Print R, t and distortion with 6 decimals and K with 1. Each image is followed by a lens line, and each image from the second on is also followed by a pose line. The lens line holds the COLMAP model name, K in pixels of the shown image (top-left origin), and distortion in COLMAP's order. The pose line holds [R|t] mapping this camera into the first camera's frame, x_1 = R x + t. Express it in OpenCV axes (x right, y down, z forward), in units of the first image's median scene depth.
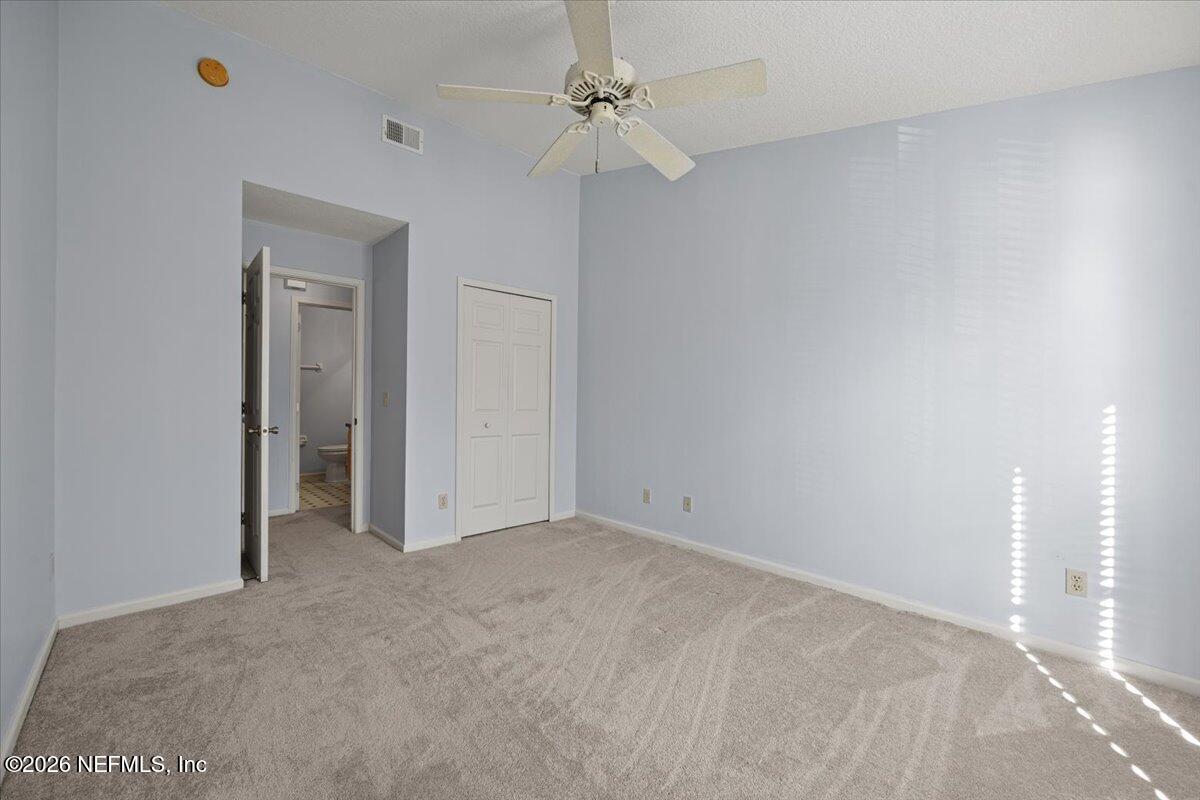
lens RADIAL K [[480.9, 0, 598.3], [0, 480.9, 396.7], [0, 0, 1]] dist [-0.001627, -0.000118]
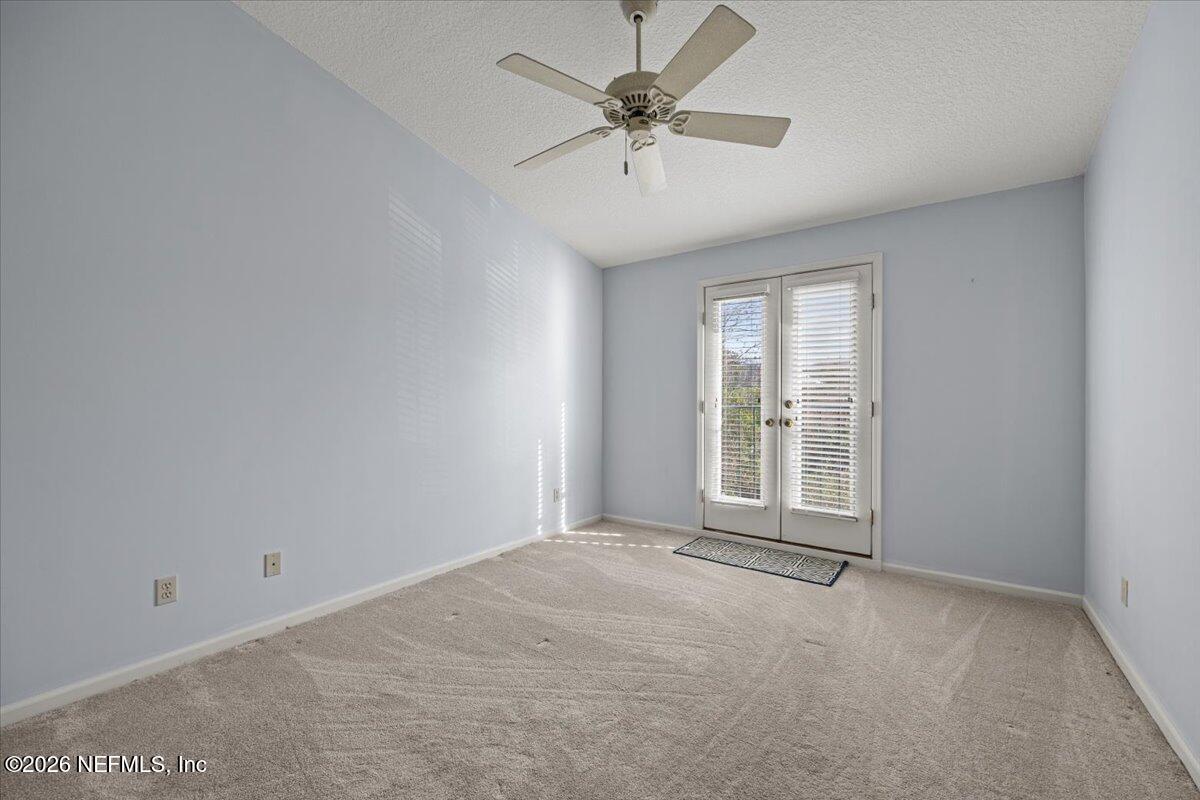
lens RADIAL K [[488.4, 0, 600.0], [0, 488.4, 400.0], [0, 0, 1]] dist [-0.000430, -0.000011]
pose [[-0.183068, -0.013347, 0.983010, -0.888948], [-0.001934, 0.999911, 0.013216, -0.018026], [-0.983098, 0.000518, -0.183077, 1.108098]]
